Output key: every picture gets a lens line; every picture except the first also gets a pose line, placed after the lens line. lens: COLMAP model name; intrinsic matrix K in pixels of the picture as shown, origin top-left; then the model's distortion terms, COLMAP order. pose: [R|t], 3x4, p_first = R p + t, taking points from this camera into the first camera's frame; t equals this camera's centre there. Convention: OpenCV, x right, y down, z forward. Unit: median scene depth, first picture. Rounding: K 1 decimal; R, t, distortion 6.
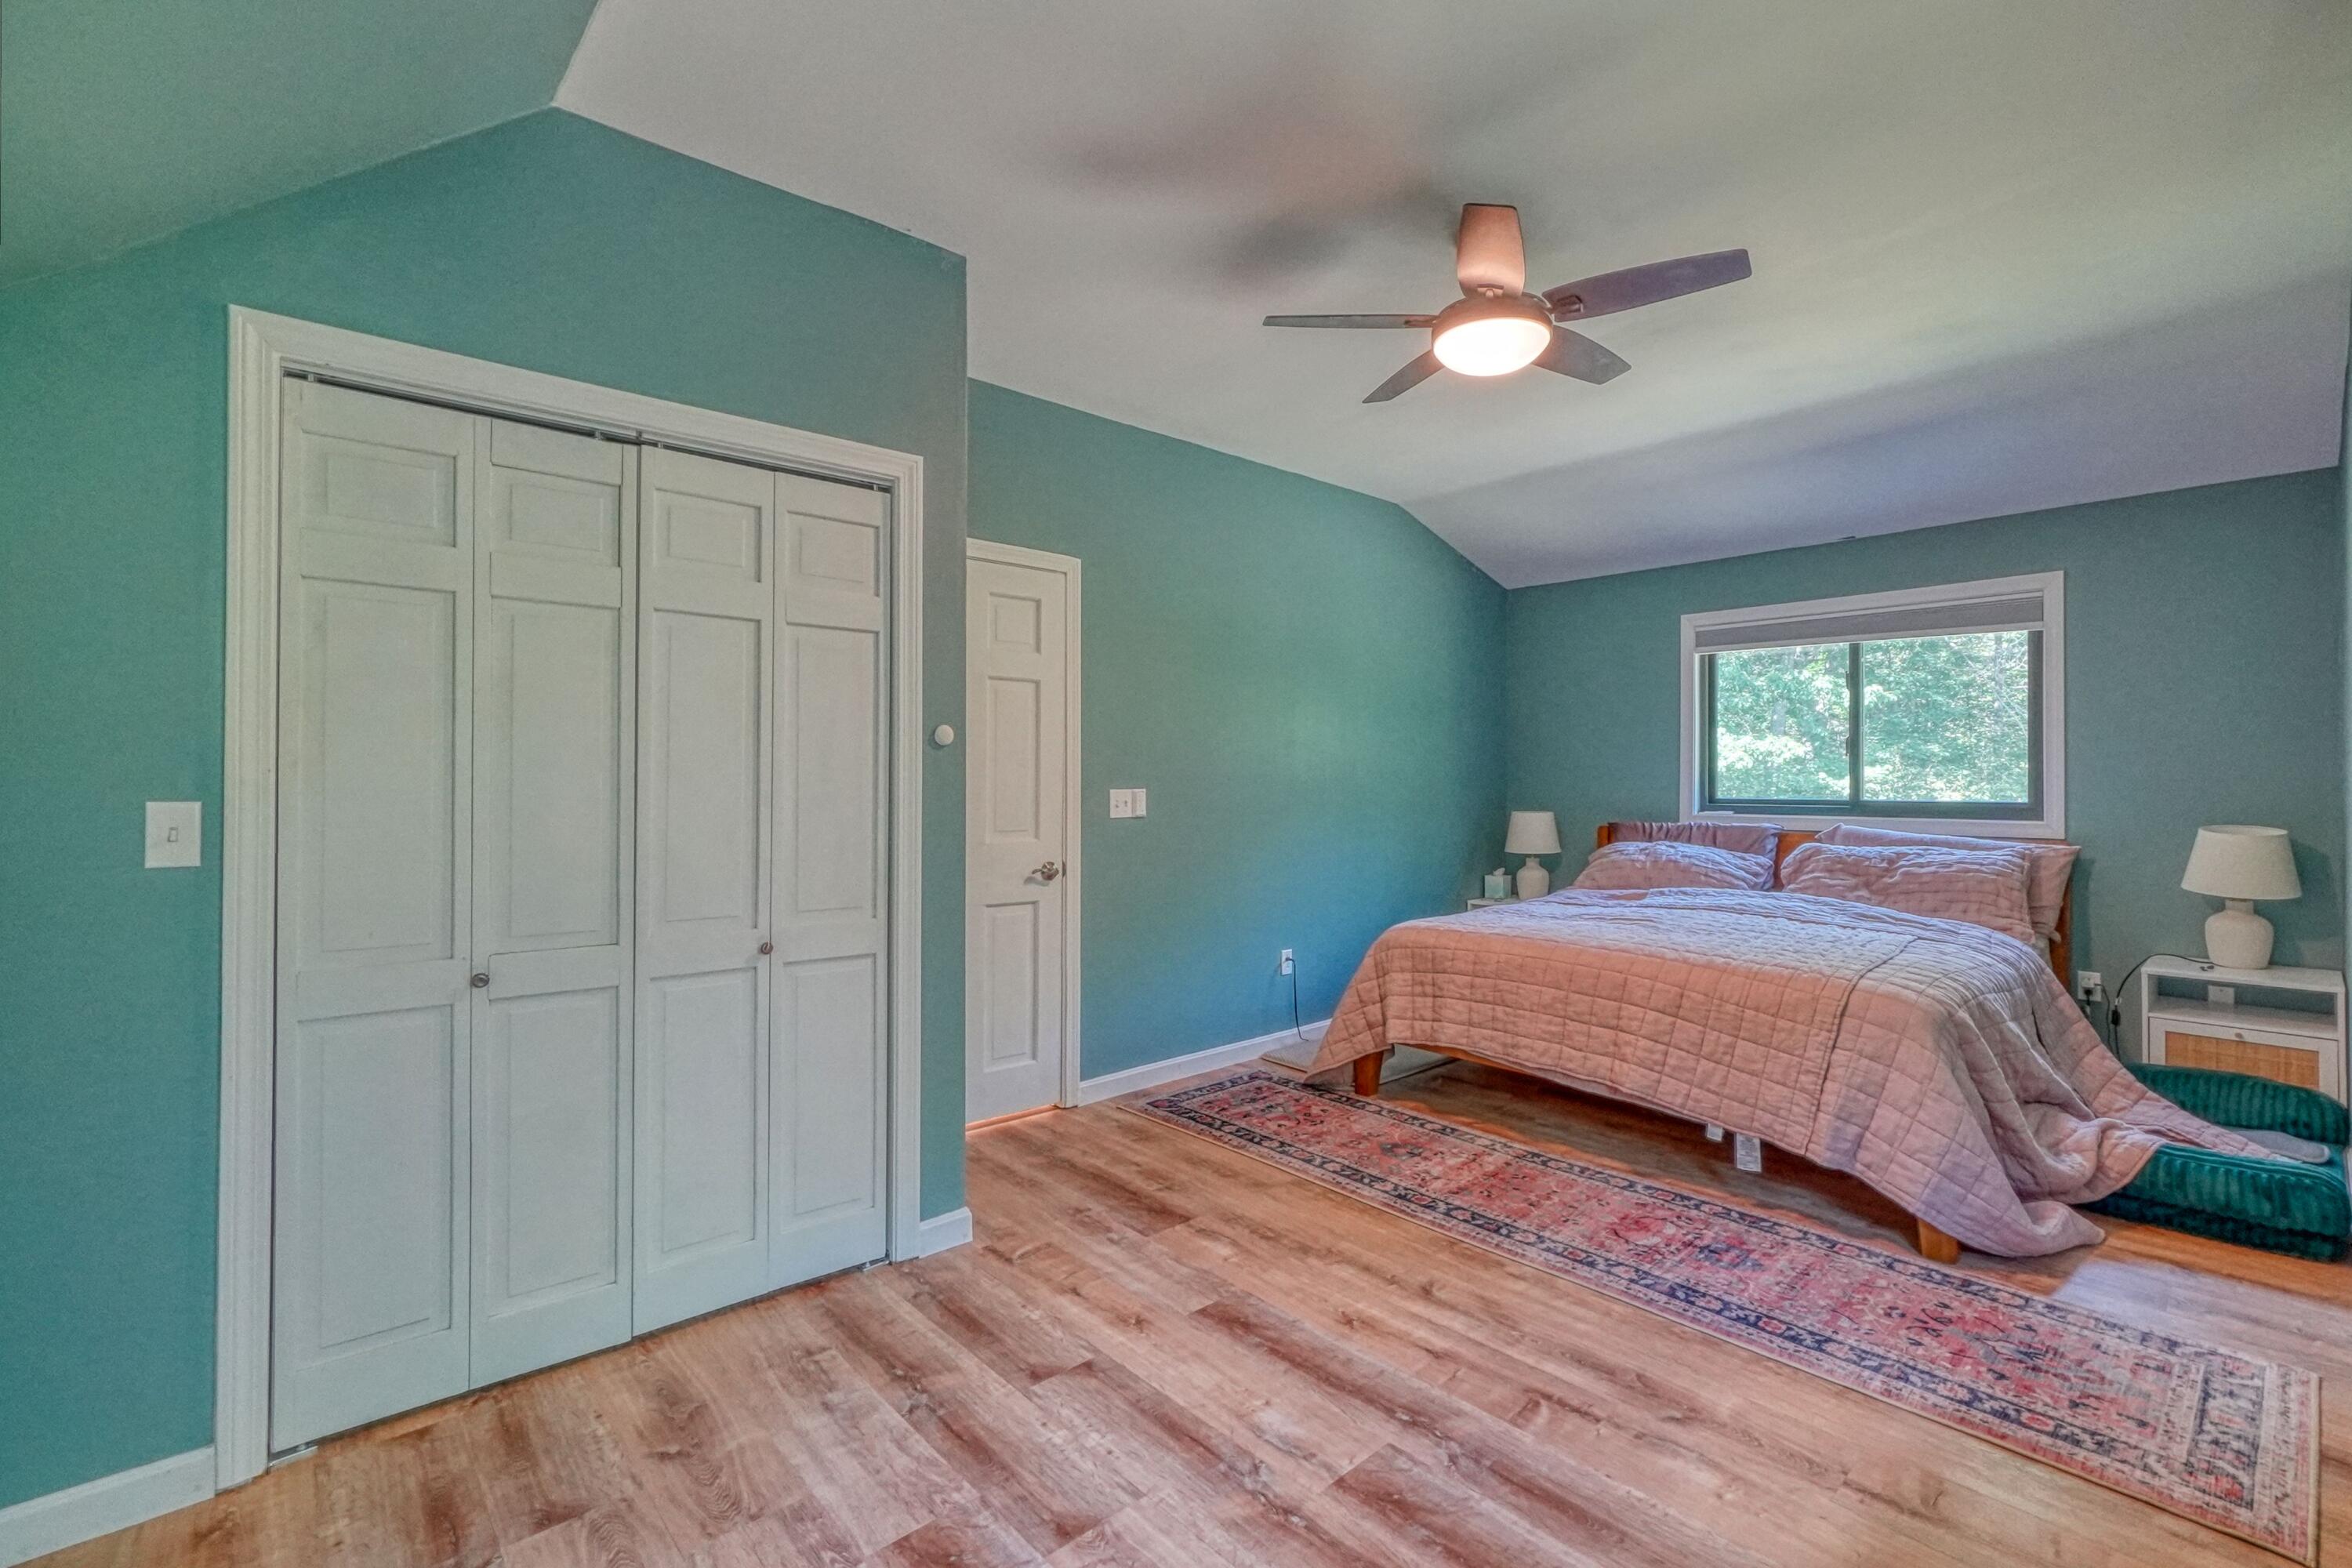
lens RADIAL K [[1025.2, 0, 1153.1], [0, 1025.2, 772.9], [0, 0, 1]] dist [0.005277, 0.000478]
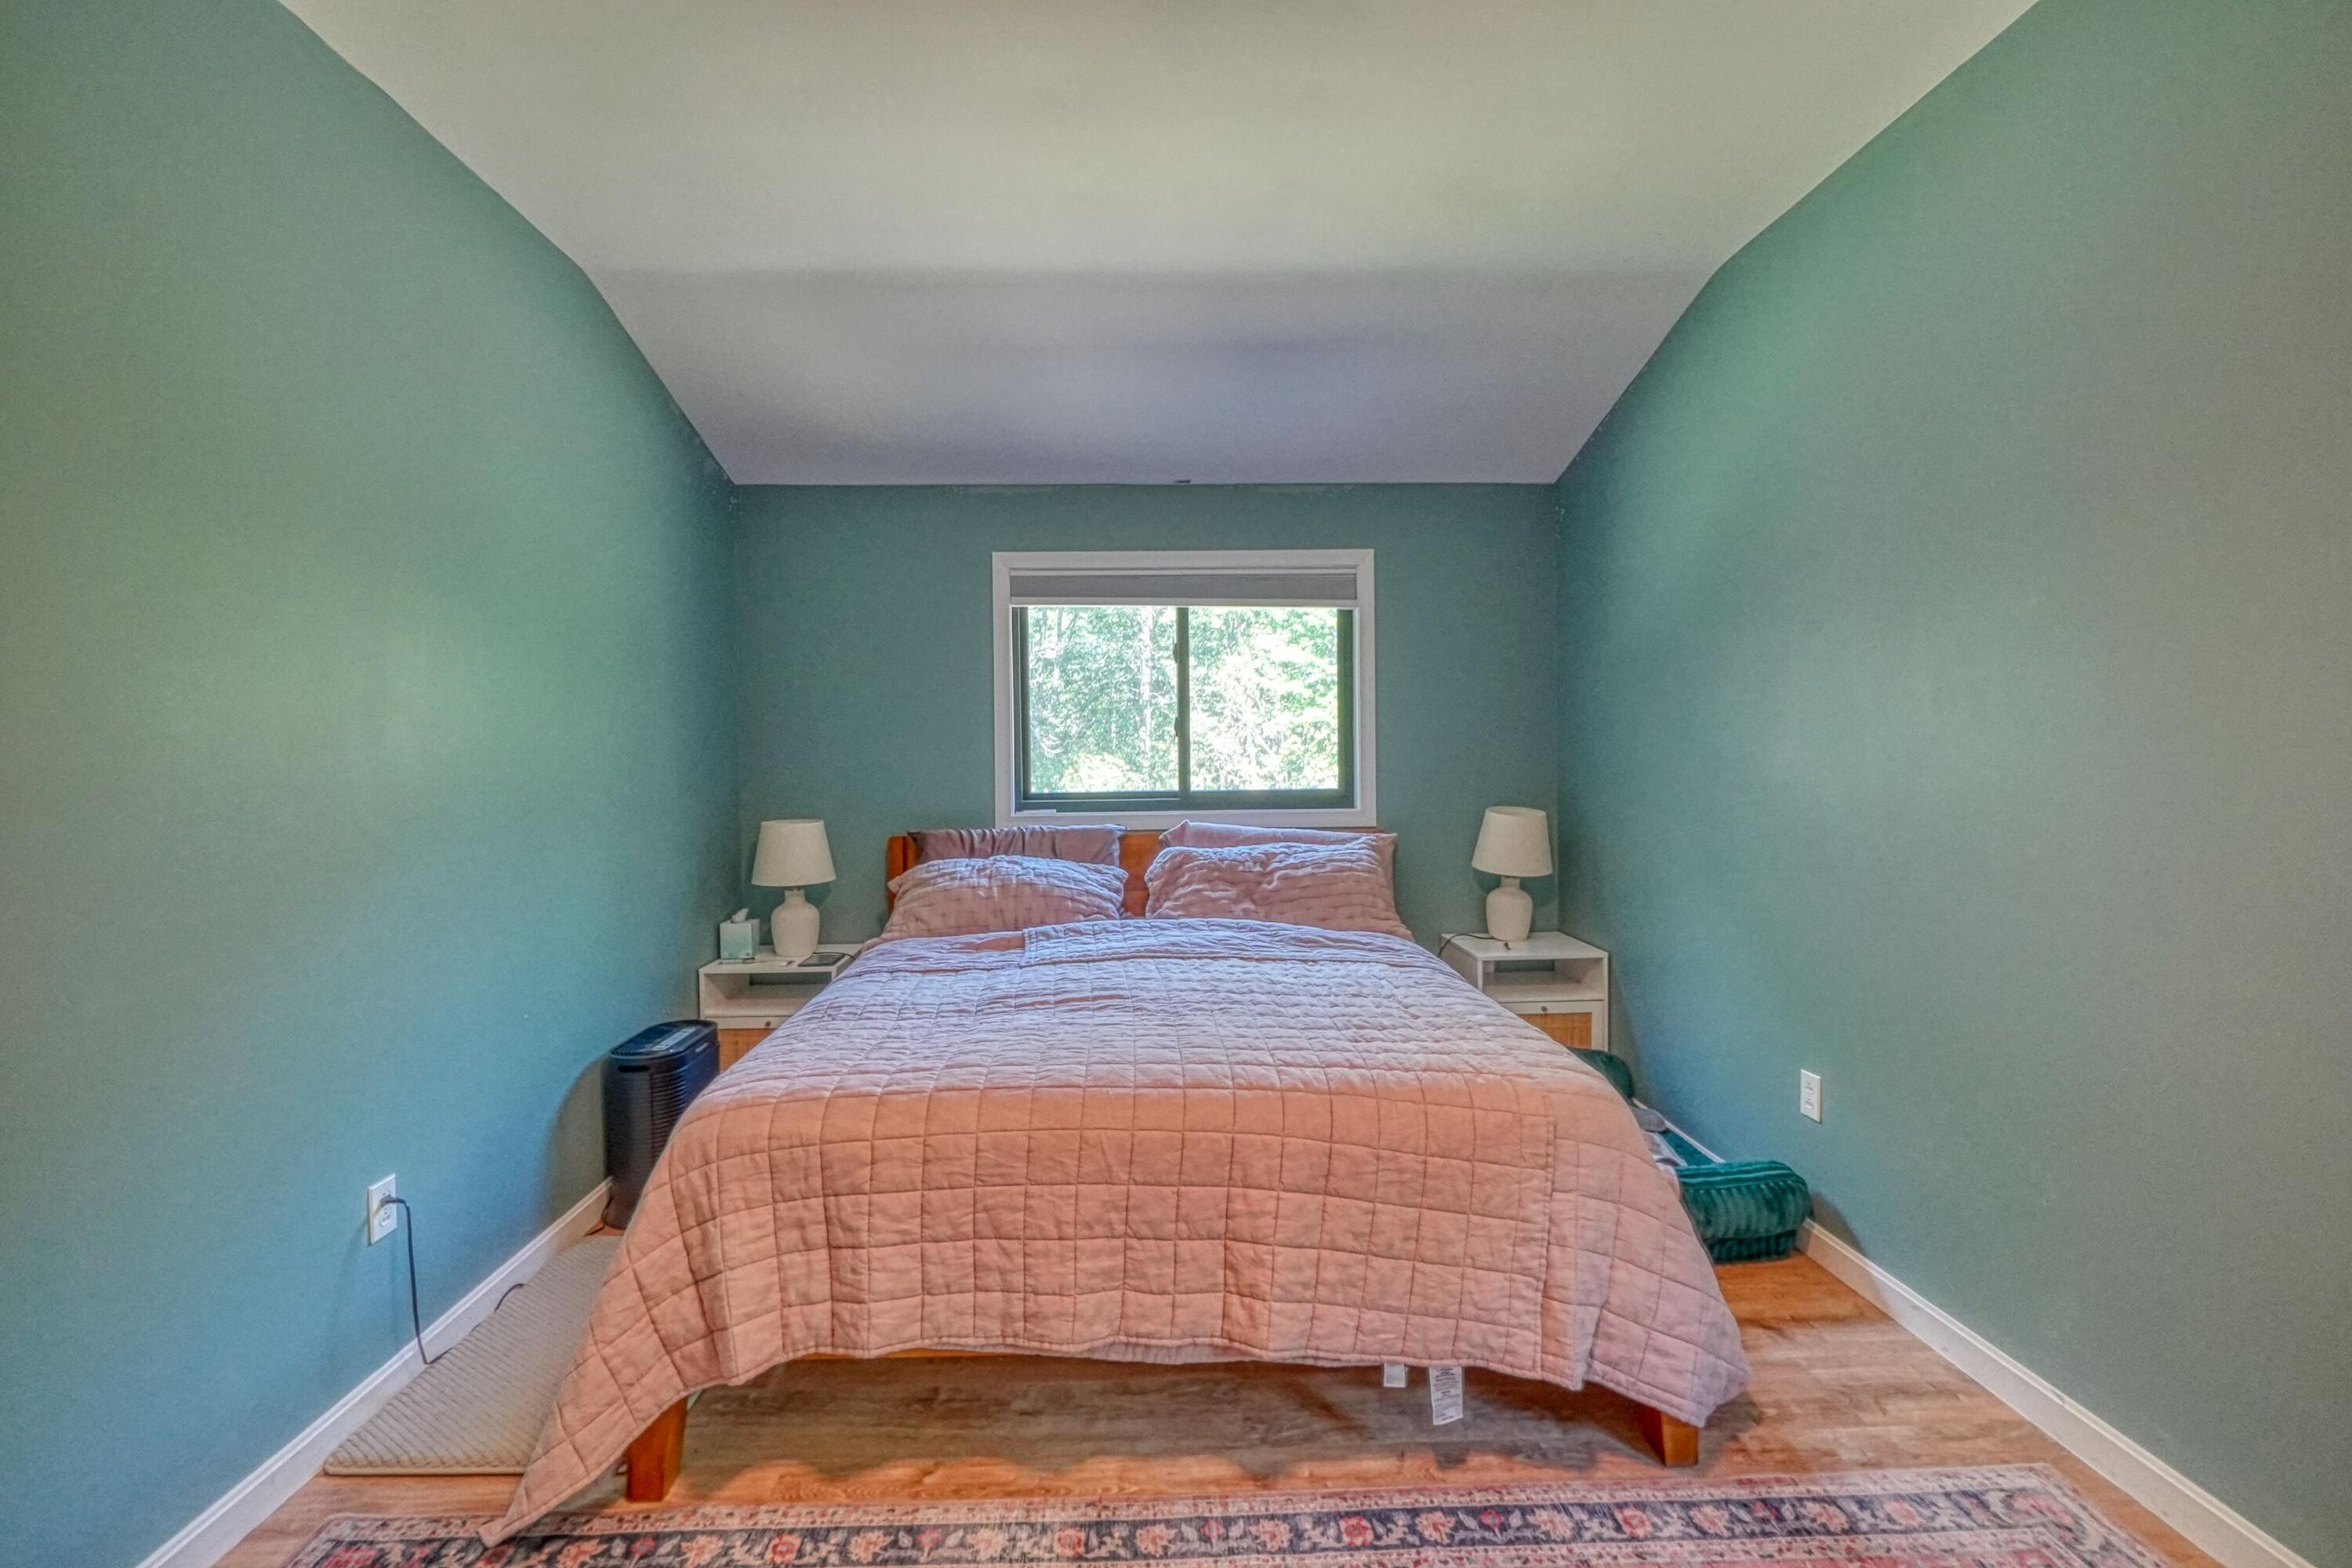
lens RADIAL K [[1030.0, 0, 1176.0], [0, 1030.0, 784.0], [0, 0, 1]] dist [-0.003434, 0.000189]
pose [[0.632038, -0.030001, 0.774356, 0.012537], [0.008233, 0.999454, 0.032002, -0.009016], [-0.774894, -0.013851, 0.631940, 0.562488]]
